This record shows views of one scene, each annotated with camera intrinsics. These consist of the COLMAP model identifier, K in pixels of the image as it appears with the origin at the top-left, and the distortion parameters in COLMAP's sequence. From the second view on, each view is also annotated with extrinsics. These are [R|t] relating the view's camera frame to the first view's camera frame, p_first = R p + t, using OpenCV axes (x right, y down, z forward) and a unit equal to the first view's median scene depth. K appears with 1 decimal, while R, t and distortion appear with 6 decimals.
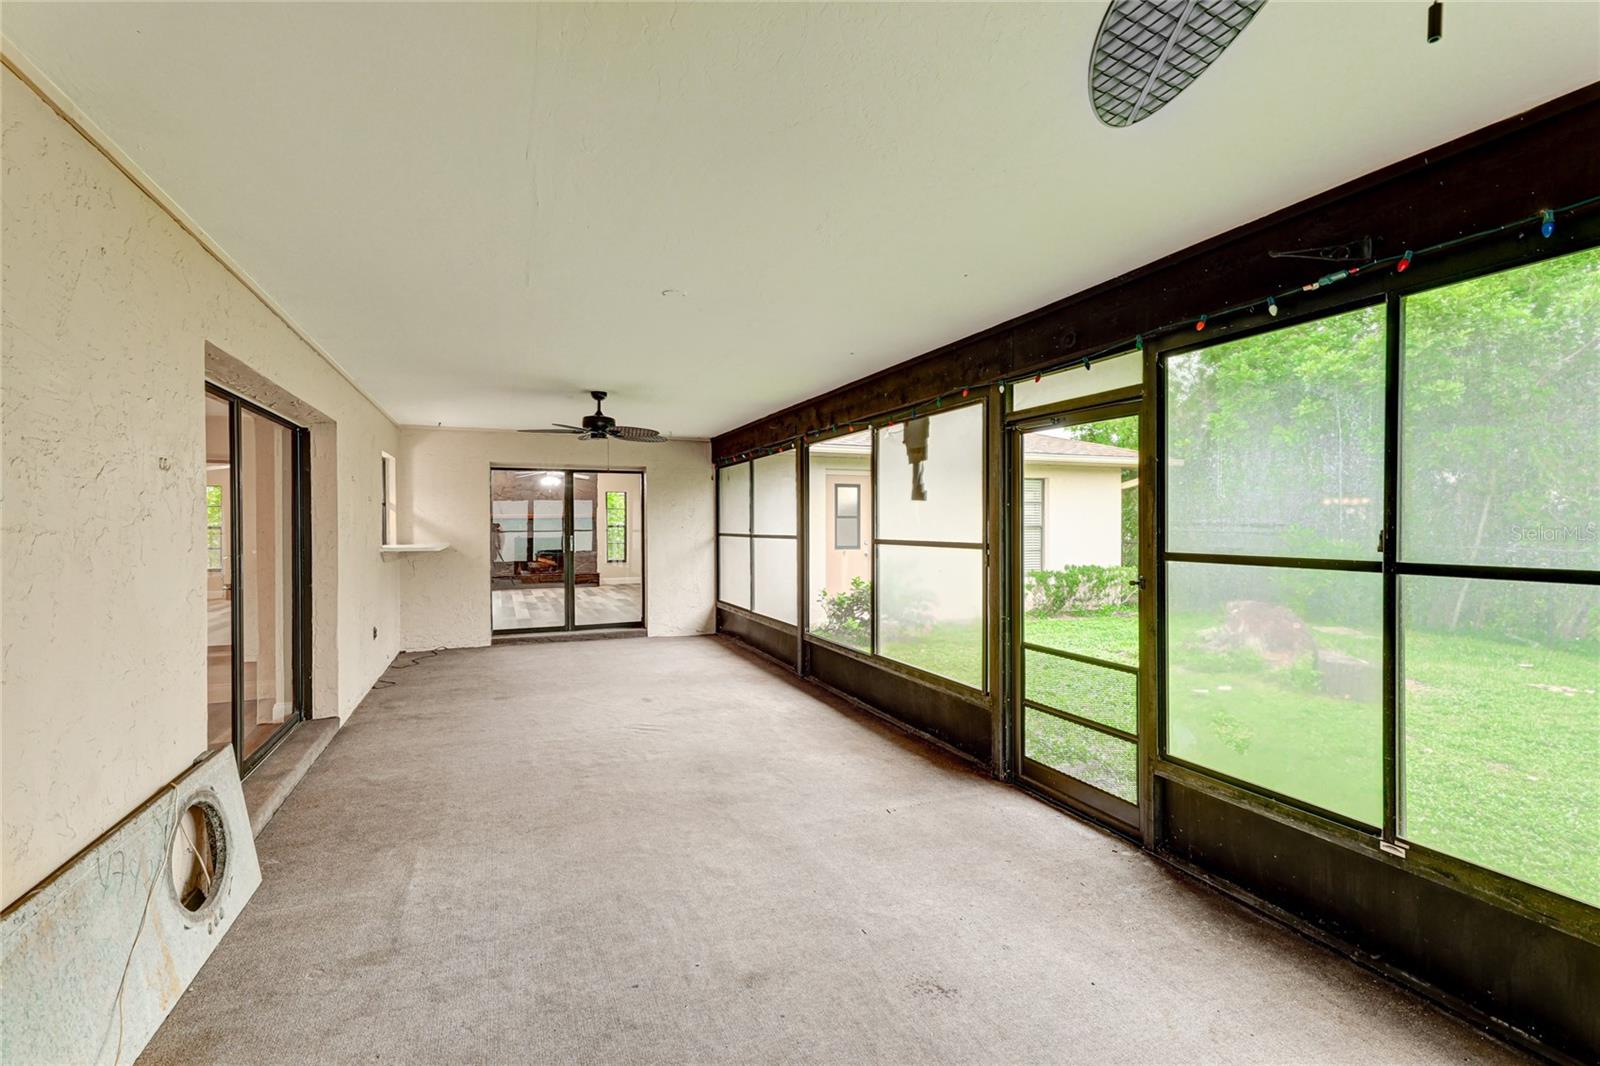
lens RADIAL K [[725.0, 0, 796.1], [0, 725.0, 526.8], [0, 0, 1]] dist [0.001100, 0.000020]
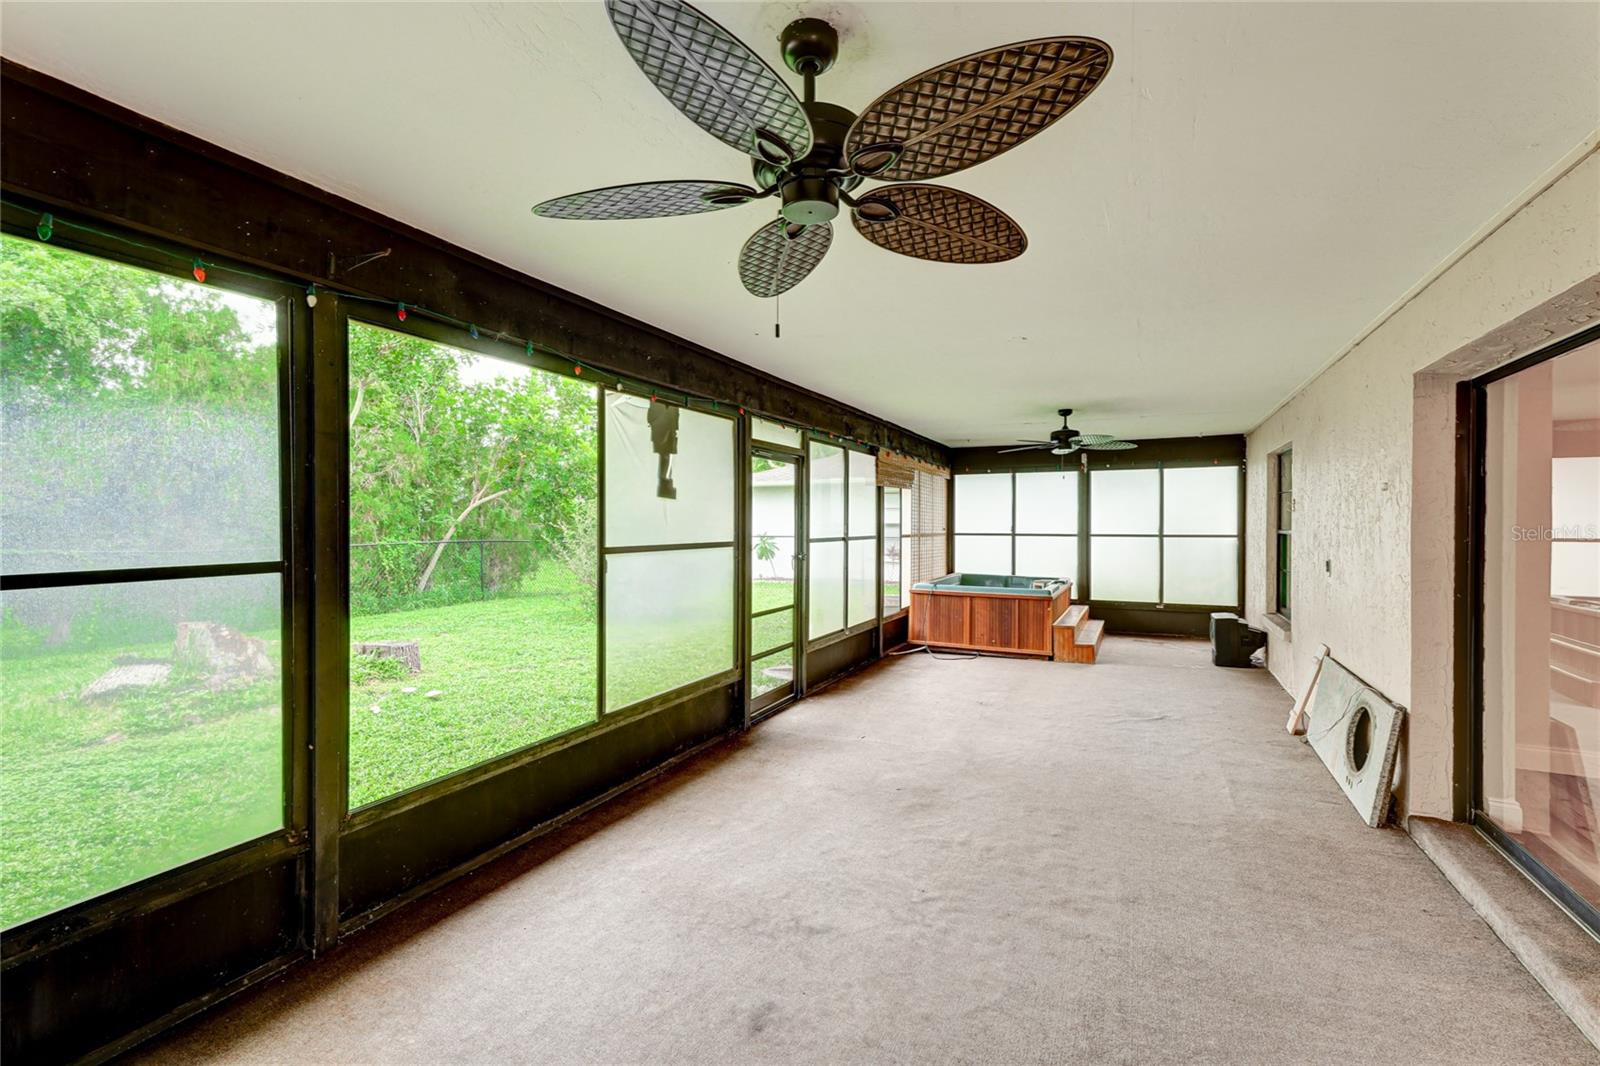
lens RADIAL K [[725.0, 0, 796.1], [0, 725.0, 526.8], [0, 0, 1]] dist [0.001100, 0.000020]
pose [[-0.673585, -0.006380, 0.739082, -0.599681], [0.000263, 0.999961, 0.008872, -0.010070], [-0.739110, 0.006171, -0.673557, 1.526543]]
